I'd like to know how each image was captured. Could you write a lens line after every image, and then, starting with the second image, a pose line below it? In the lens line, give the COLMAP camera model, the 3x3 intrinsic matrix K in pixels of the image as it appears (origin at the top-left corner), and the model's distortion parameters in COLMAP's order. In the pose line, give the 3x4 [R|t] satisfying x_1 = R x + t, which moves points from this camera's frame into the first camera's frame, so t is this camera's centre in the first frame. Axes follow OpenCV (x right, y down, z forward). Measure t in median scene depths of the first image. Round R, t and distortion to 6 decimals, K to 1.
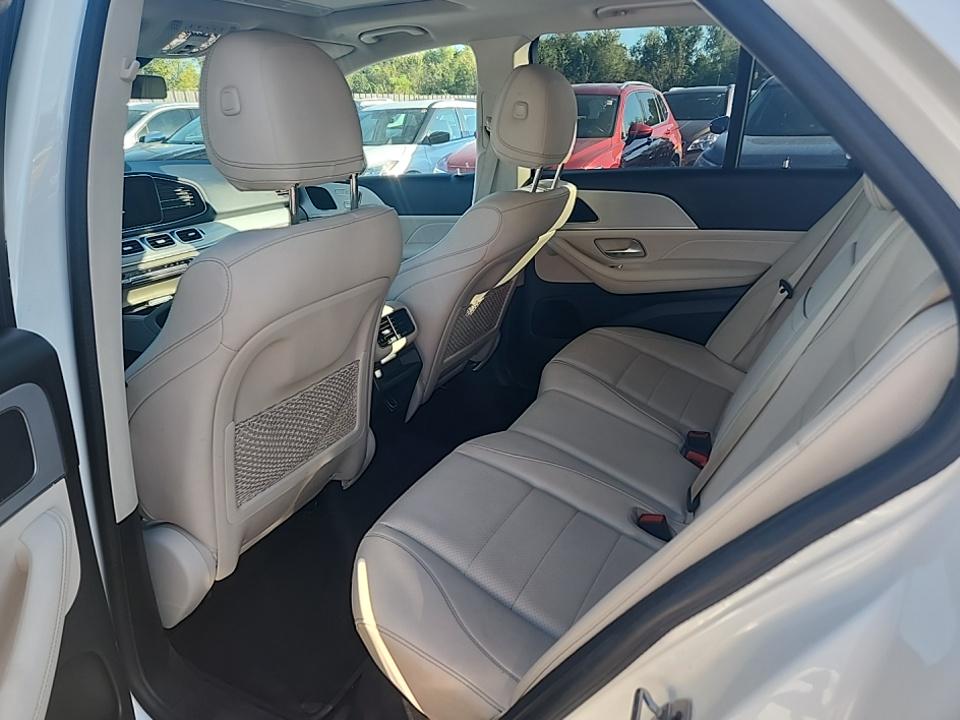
lens RADIAL K [[680.2, 0, 477.9], [0, 680.2, 356.2], [0, 0, 1]] dist [0.070216, -0.061648]
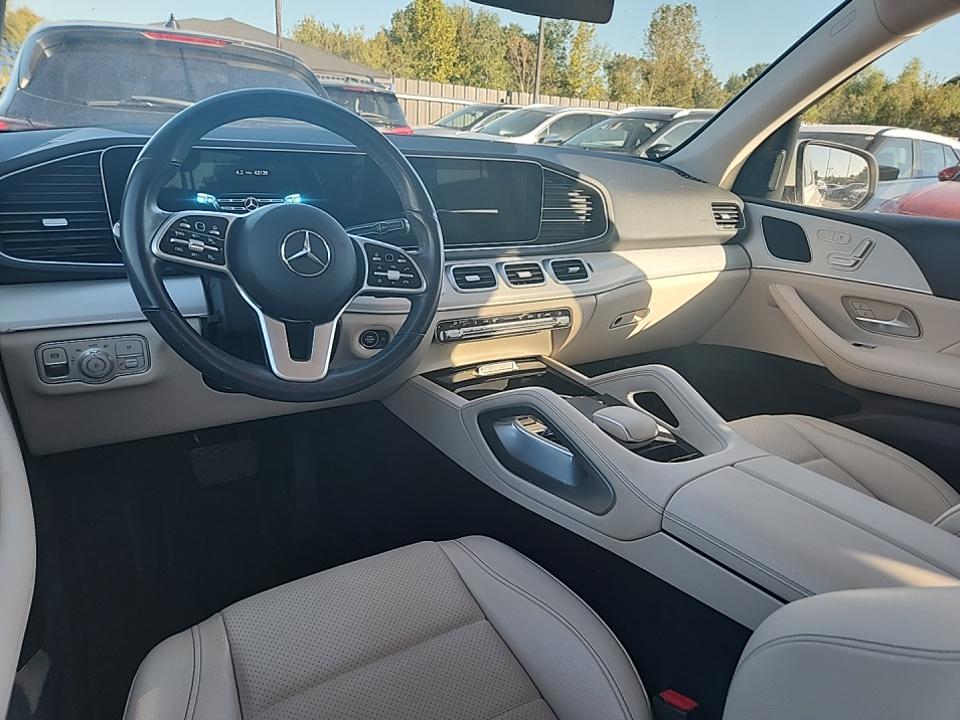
lens RADIAL K [[680.2, 0, 473.5], [0, 680.2, 361.2], [0, 0, 1]] dist [0.070216, -0.061648]
pose [[0.857726, 0.256778, -0.445388, -0.201462], [-0.265127, 0.963176, 0.044717, -0.101169], [0.440470, 0.079729, 0.894220, 0.427678]]
